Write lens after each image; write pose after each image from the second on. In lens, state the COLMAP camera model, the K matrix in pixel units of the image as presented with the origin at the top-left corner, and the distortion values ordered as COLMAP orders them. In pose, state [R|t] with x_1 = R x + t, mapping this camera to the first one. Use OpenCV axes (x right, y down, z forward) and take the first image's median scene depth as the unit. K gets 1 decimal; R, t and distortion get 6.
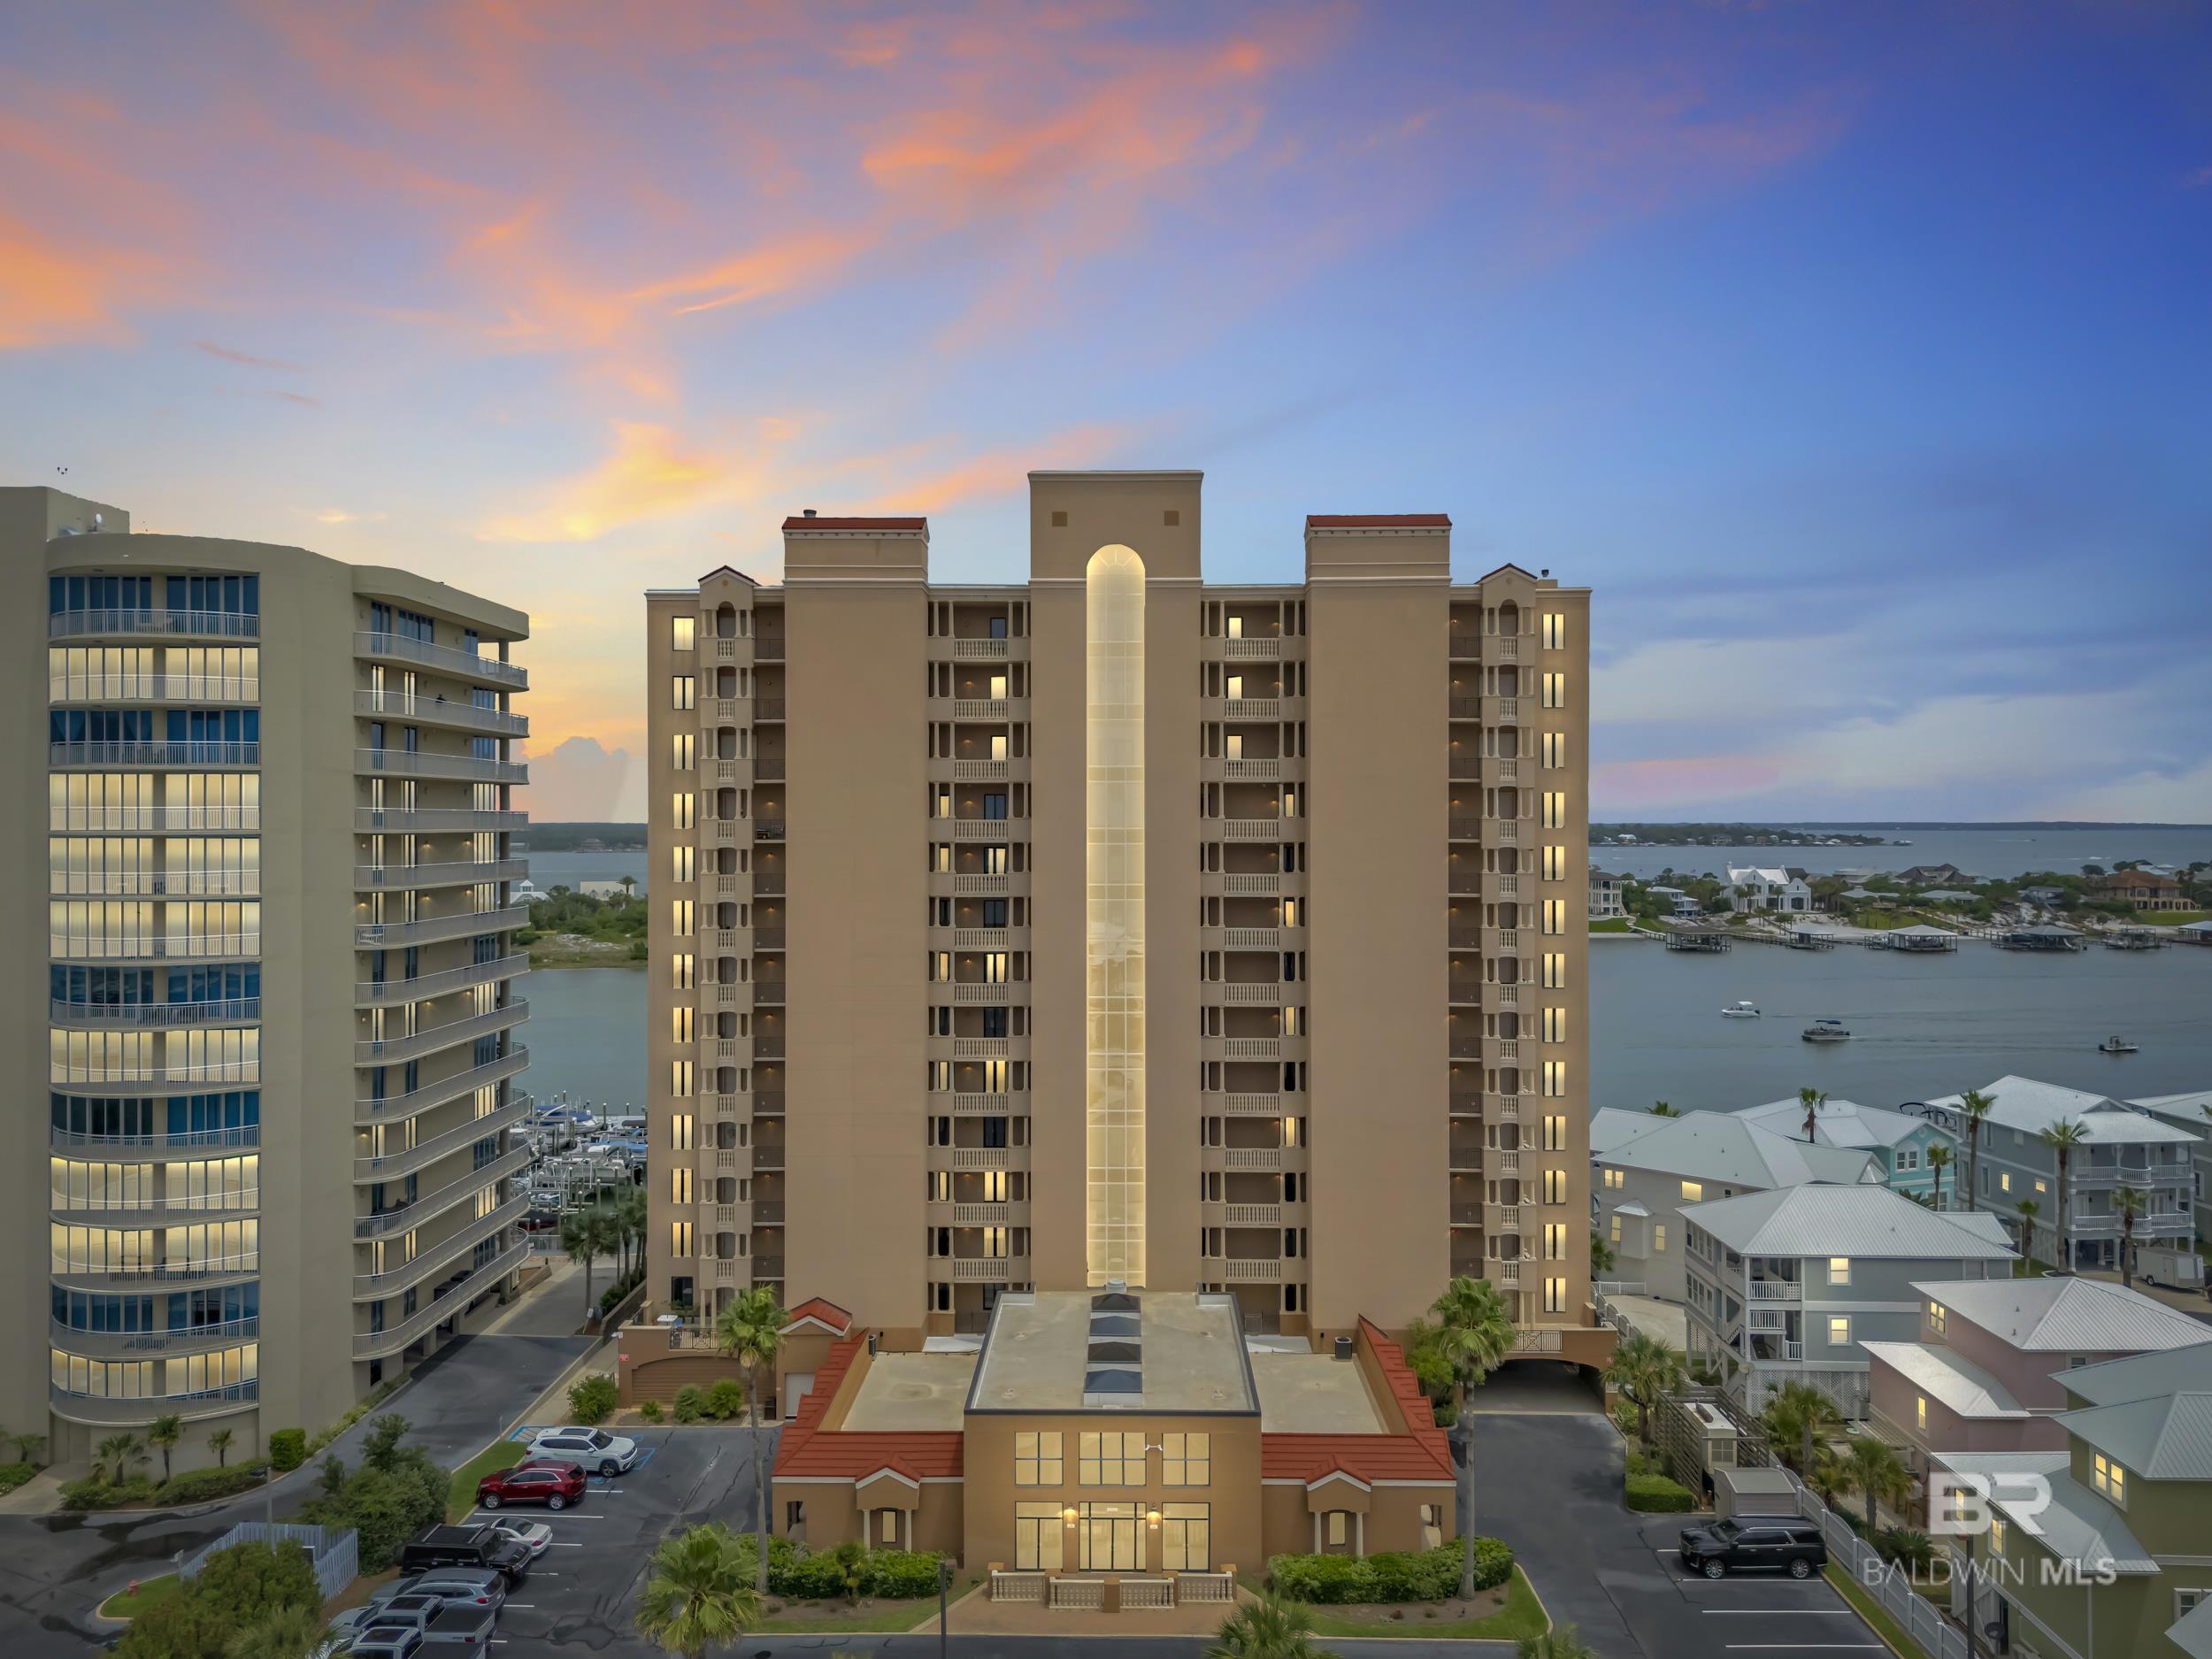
lens RADIAL K [[1652.4, 0, 1107.1], [0, 1652.4, 823.1], [0, 0, 1]] dist [0.070326, -0.059749]
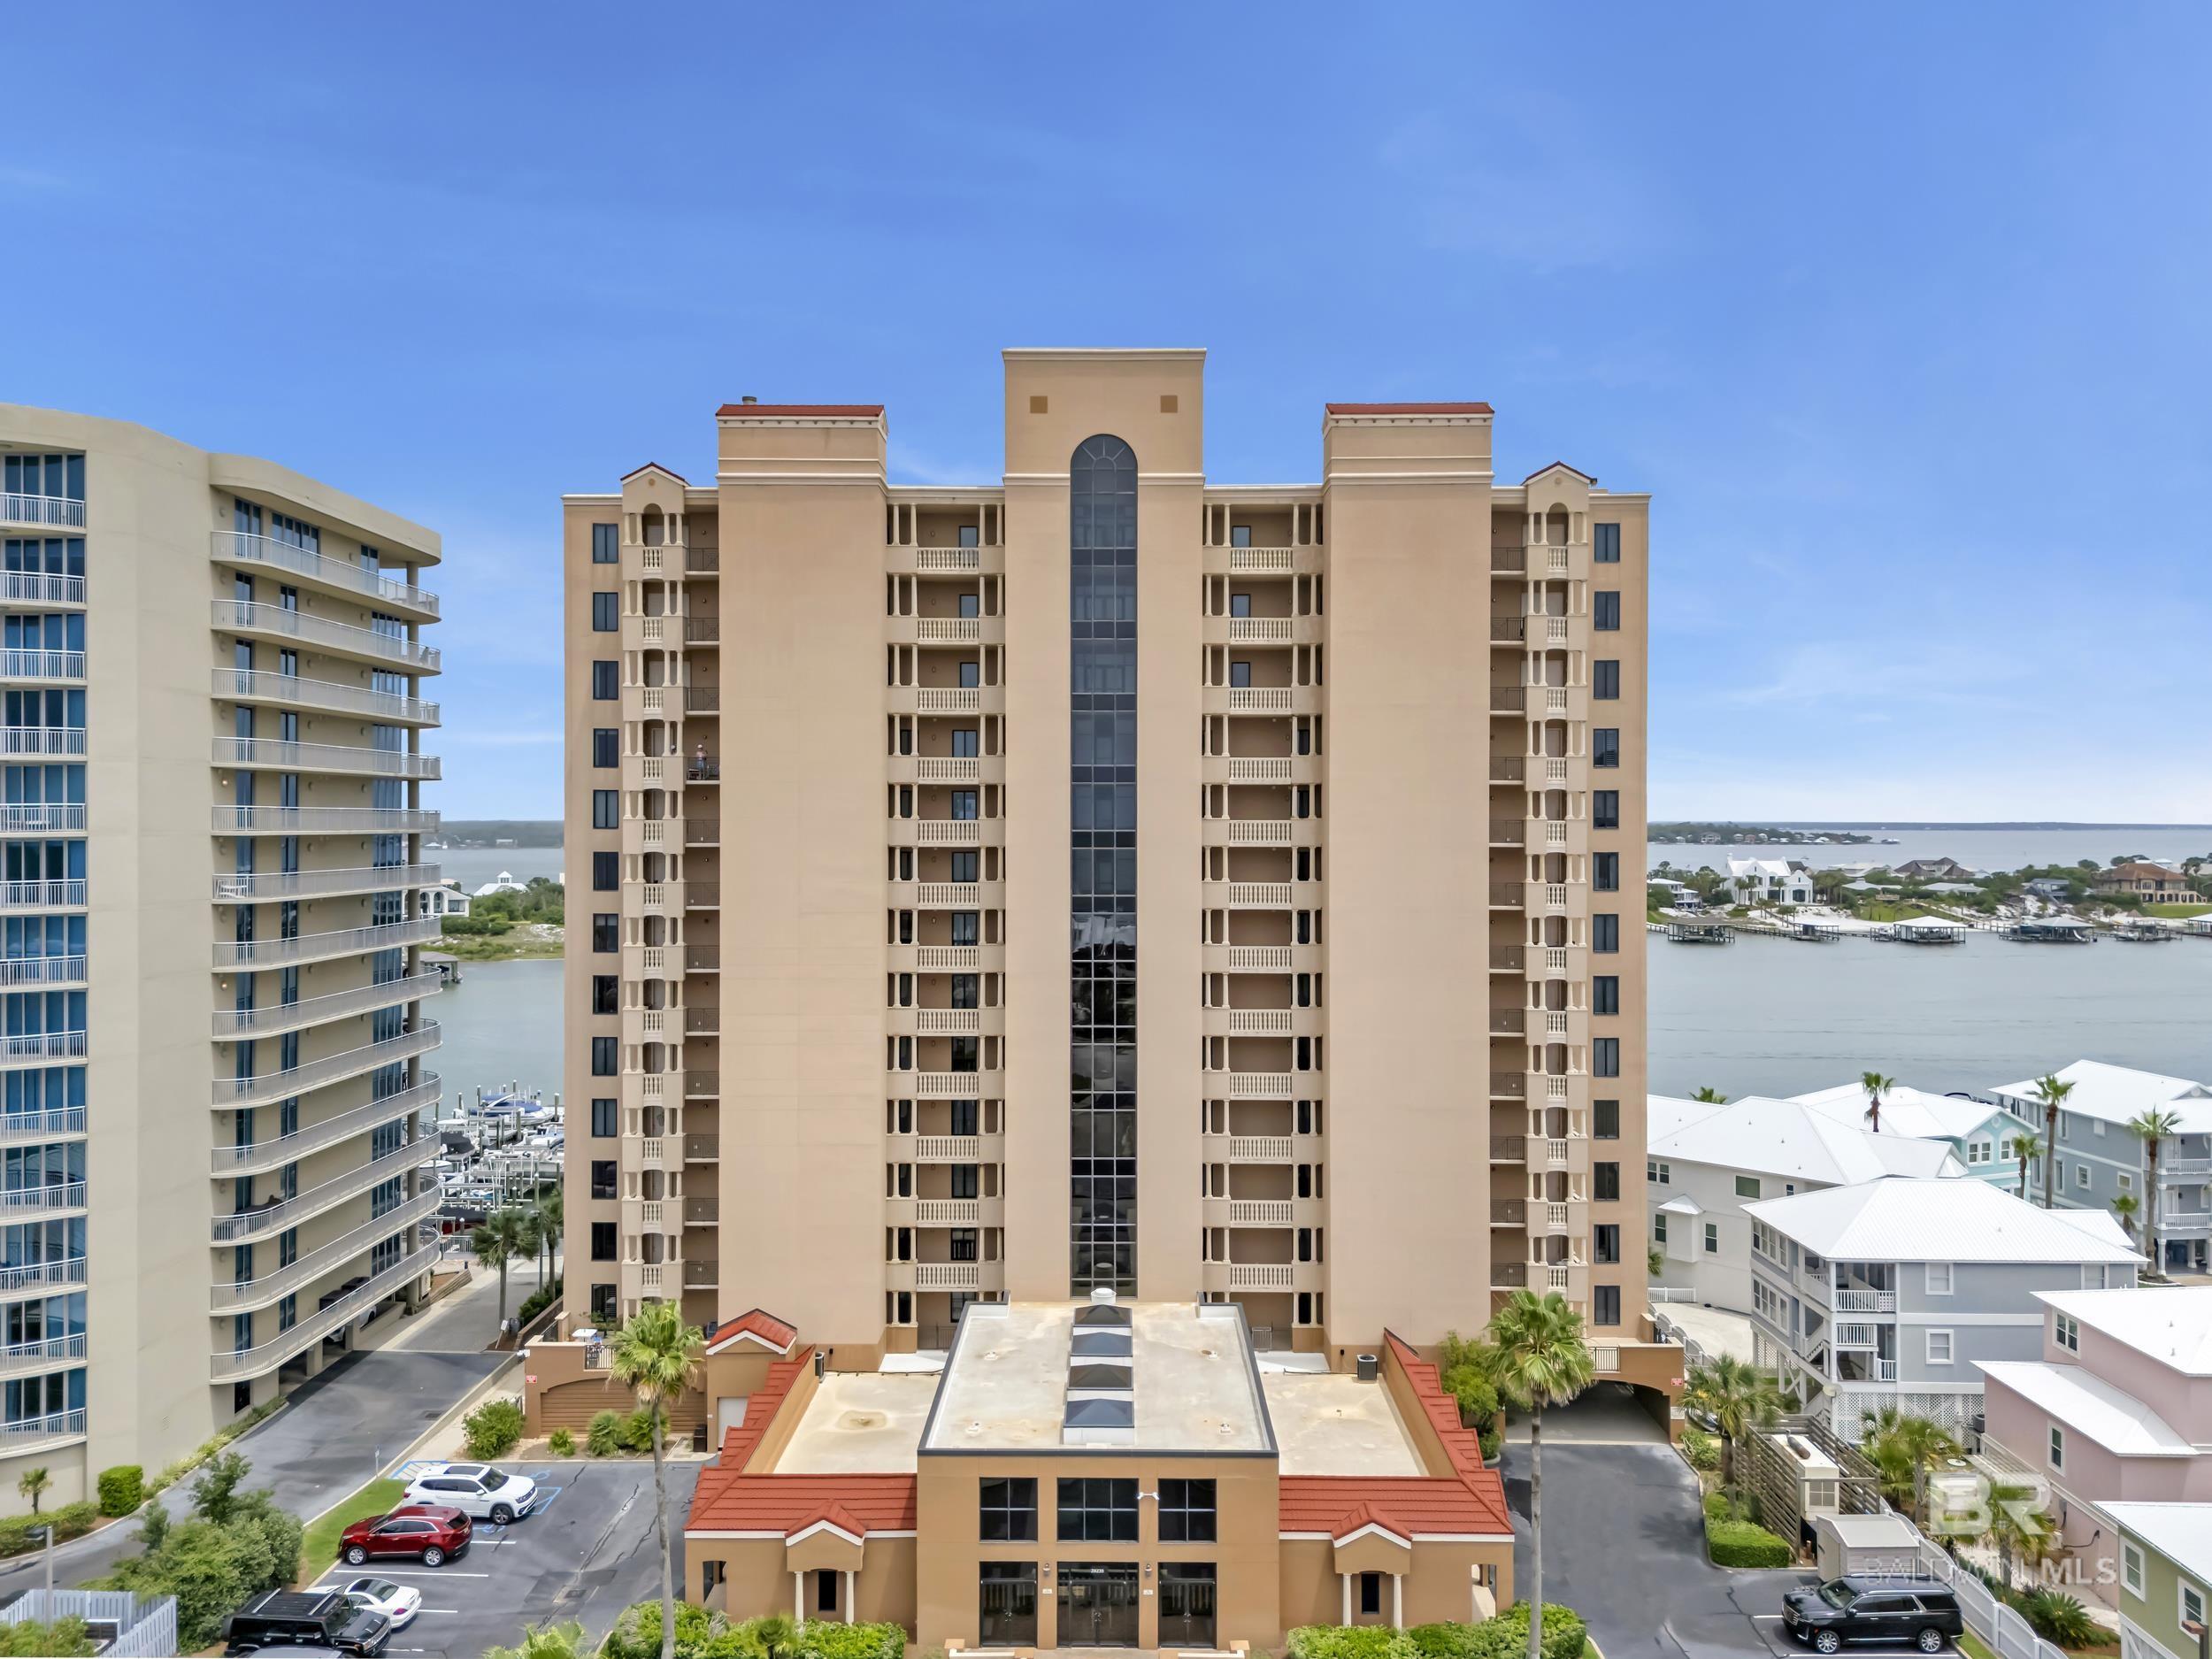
lens RADIAL K [[1641.1, 0, 1106.0], [0, 1641.1, 829.5], [0, 0, 1]] dist [0.078814, -0.075914]
pose [[0.999986, 0.001094, 0.005155, 0.002002], [-0.001114, 0.999992, 0.003899, 0.032484], [-0.005150, -0.003905, 0.999979, 0.139777]]
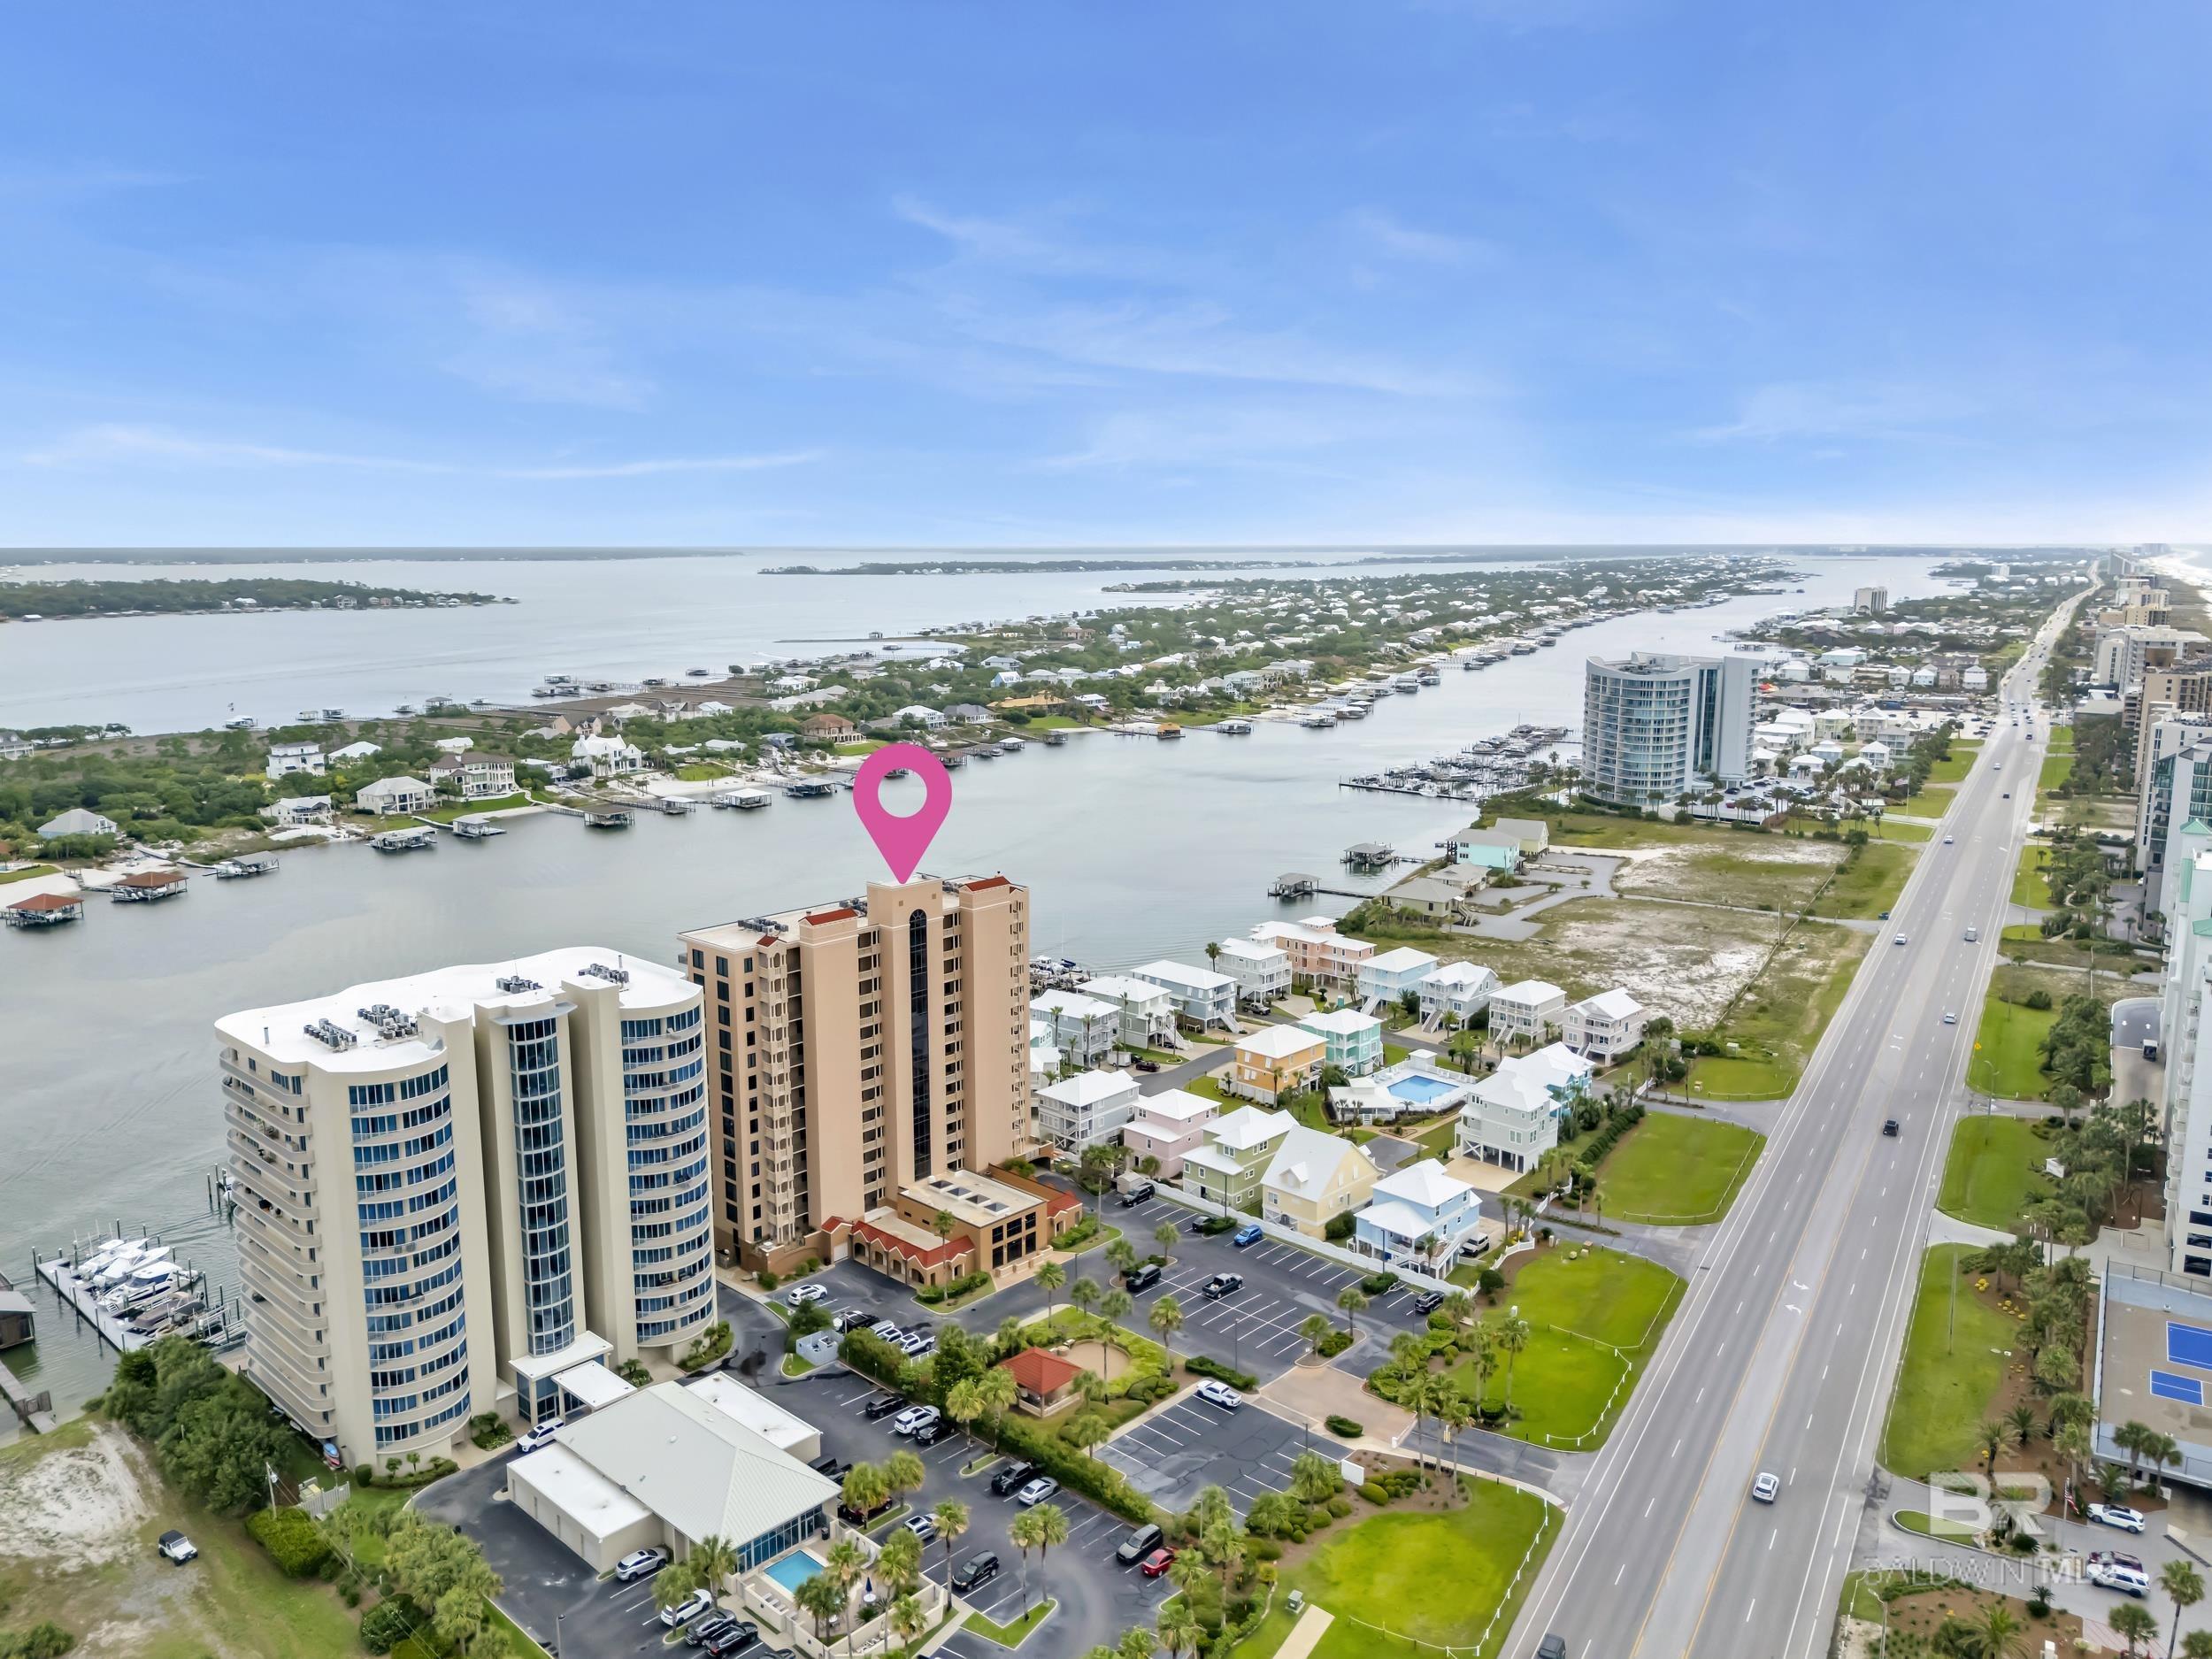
lens RADIAL K [[1640.9, 0, 1093.6], [0, 1640.9, 822.2], [0, 0, 1]] dist [0.108240, -0.191959]
pose [[0.684919, -0.126782, 0.717505, -1.612285], [0.003145, 0.985250, 0.171090, -0.730820], [-0.728613, -0.114926, 0.675215, -0.923094]]
